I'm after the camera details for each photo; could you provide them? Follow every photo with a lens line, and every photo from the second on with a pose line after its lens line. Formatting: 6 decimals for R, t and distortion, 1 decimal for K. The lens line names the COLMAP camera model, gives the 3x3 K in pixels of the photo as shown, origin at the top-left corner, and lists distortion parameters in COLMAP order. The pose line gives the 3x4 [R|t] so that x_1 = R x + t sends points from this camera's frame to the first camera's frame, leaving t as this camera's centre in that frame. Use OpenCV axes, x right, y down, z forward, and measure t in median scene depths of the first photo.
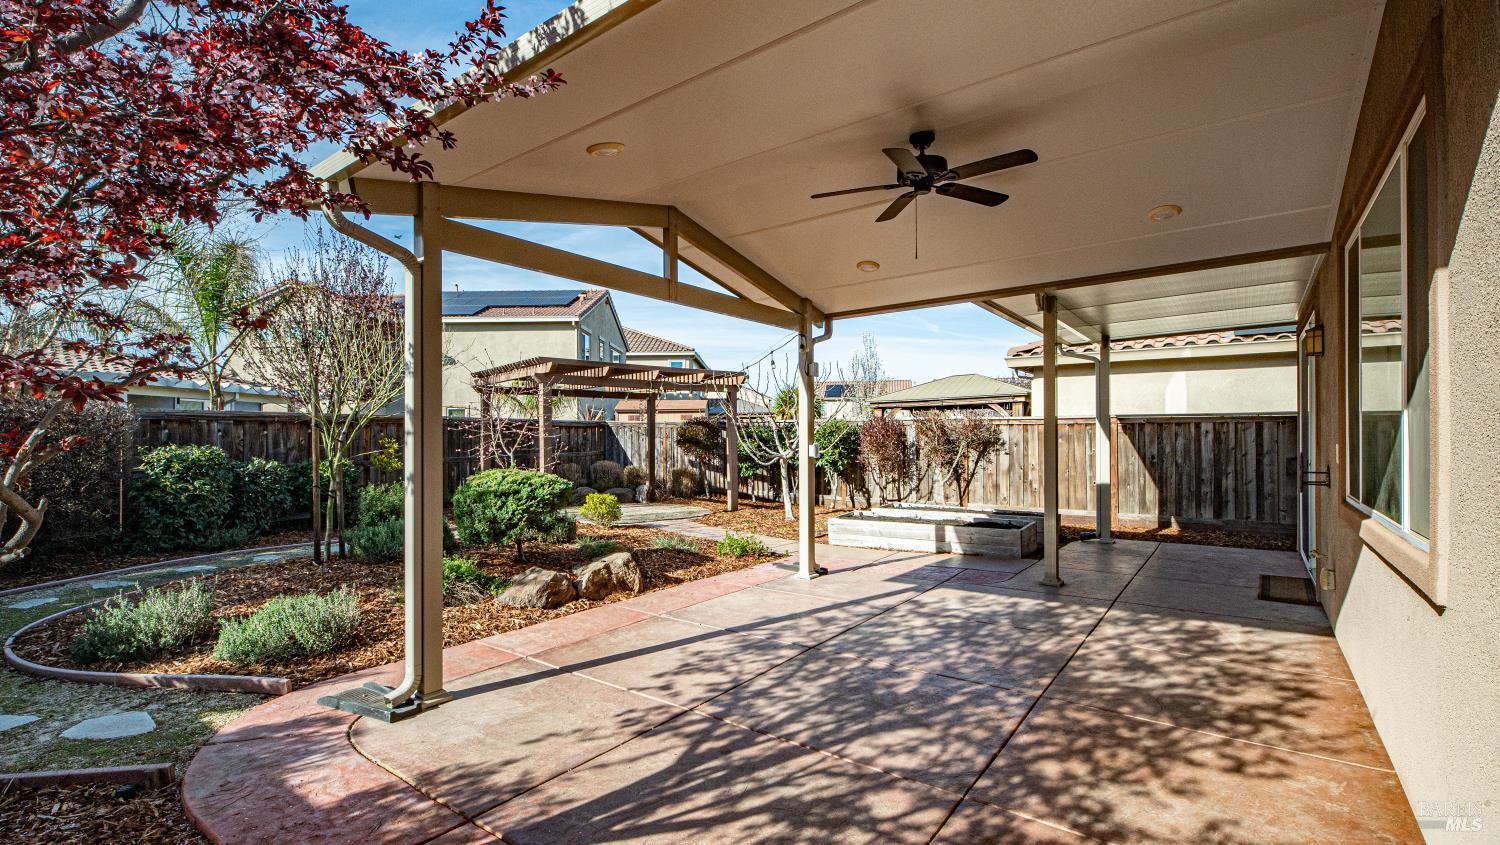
lens RADIAL K [[672.9, 0, 745.8], [0, 672.9, 432.5], [0, 0, 1]] dist [0.012663, -0.006188]
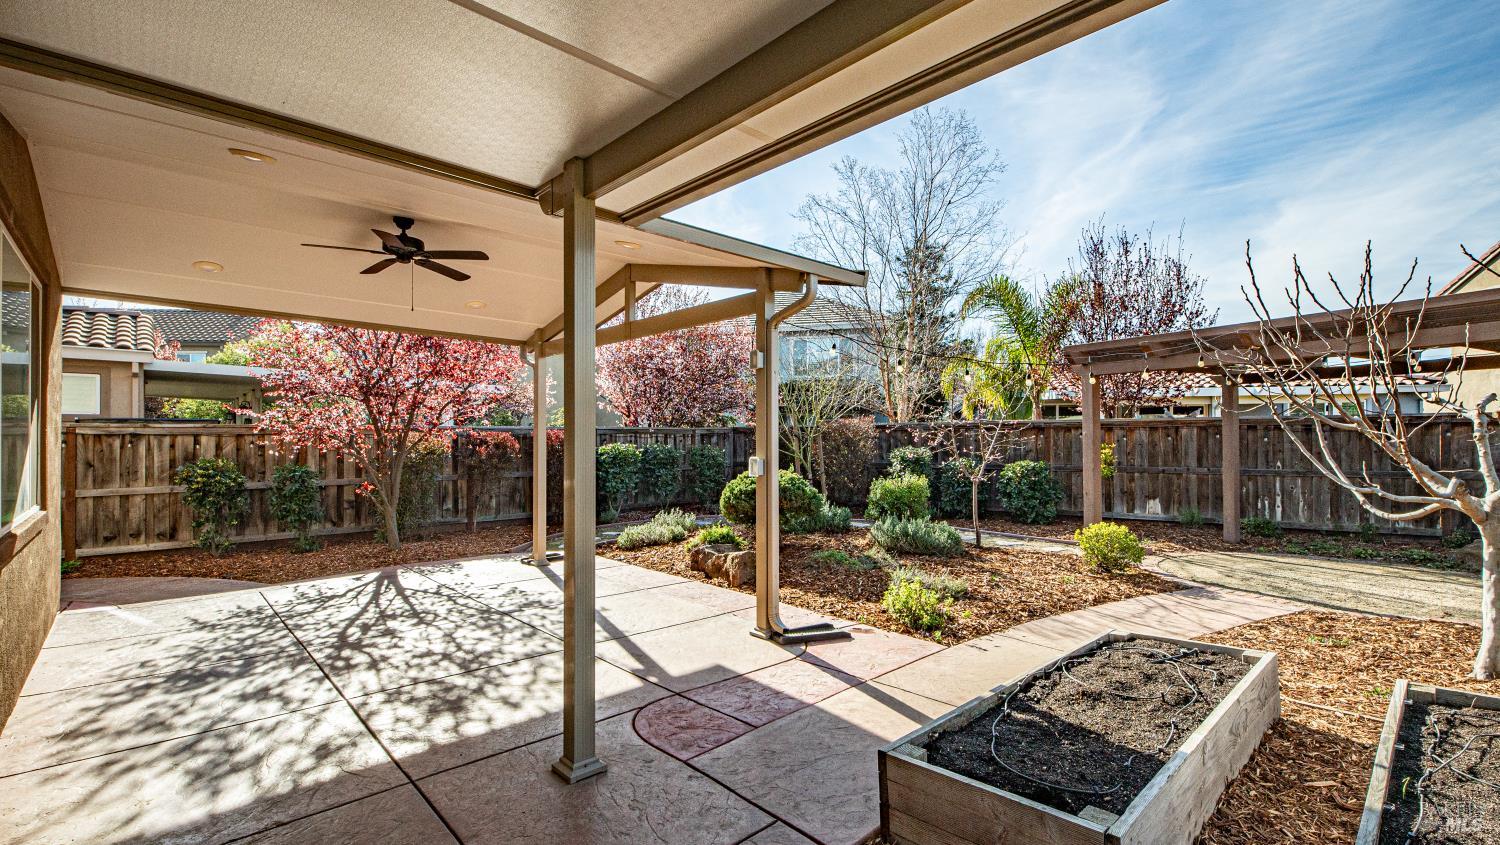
lens RADIAL K [[672.9, 0, 743.7], [0, 672.9, 430.7], [0, 0, 1]] dist [0.012663, -0.006188]
pose [[-0.202326, -0.007531, -0.979289, 0.975070], [0.008280, 0.999922, -0.009400, -0.008335], [0.979283, -0.010010, -0.202247, 1.318625]]
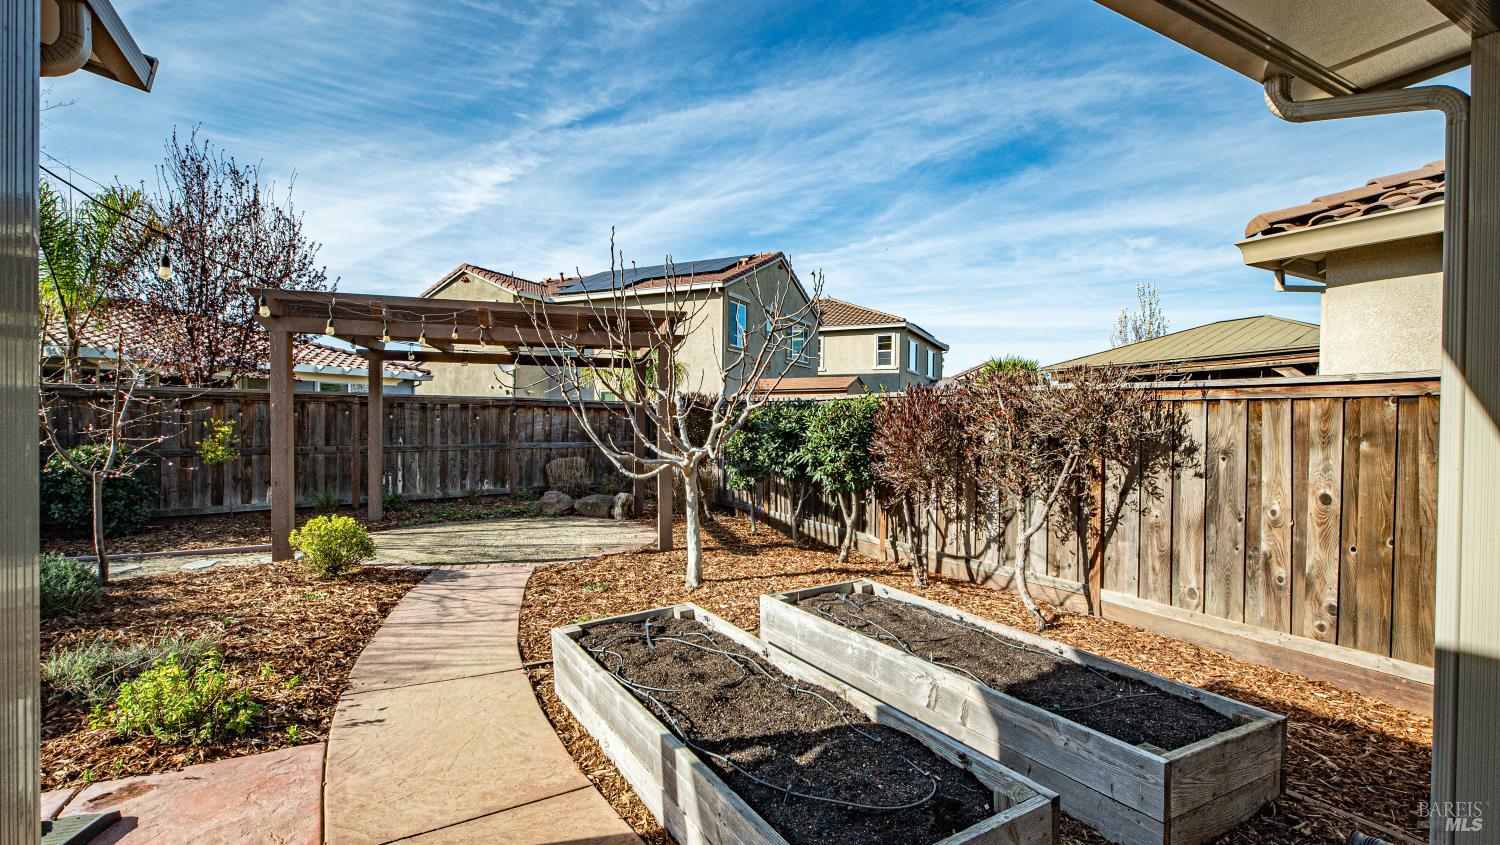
lens RADIAL K [[672.9, 0, 748.0], [0, 672.9, 425.7], [0, 0, 1]] dist [0.012663, -0.006188]
pose [[0.909149, 0.014547, -0.416218, 0.612732], [-0.010604, 0.999874, 0.011785, 0.001282], [0.416337, -0.006301, 0.909189, 1.060833]]
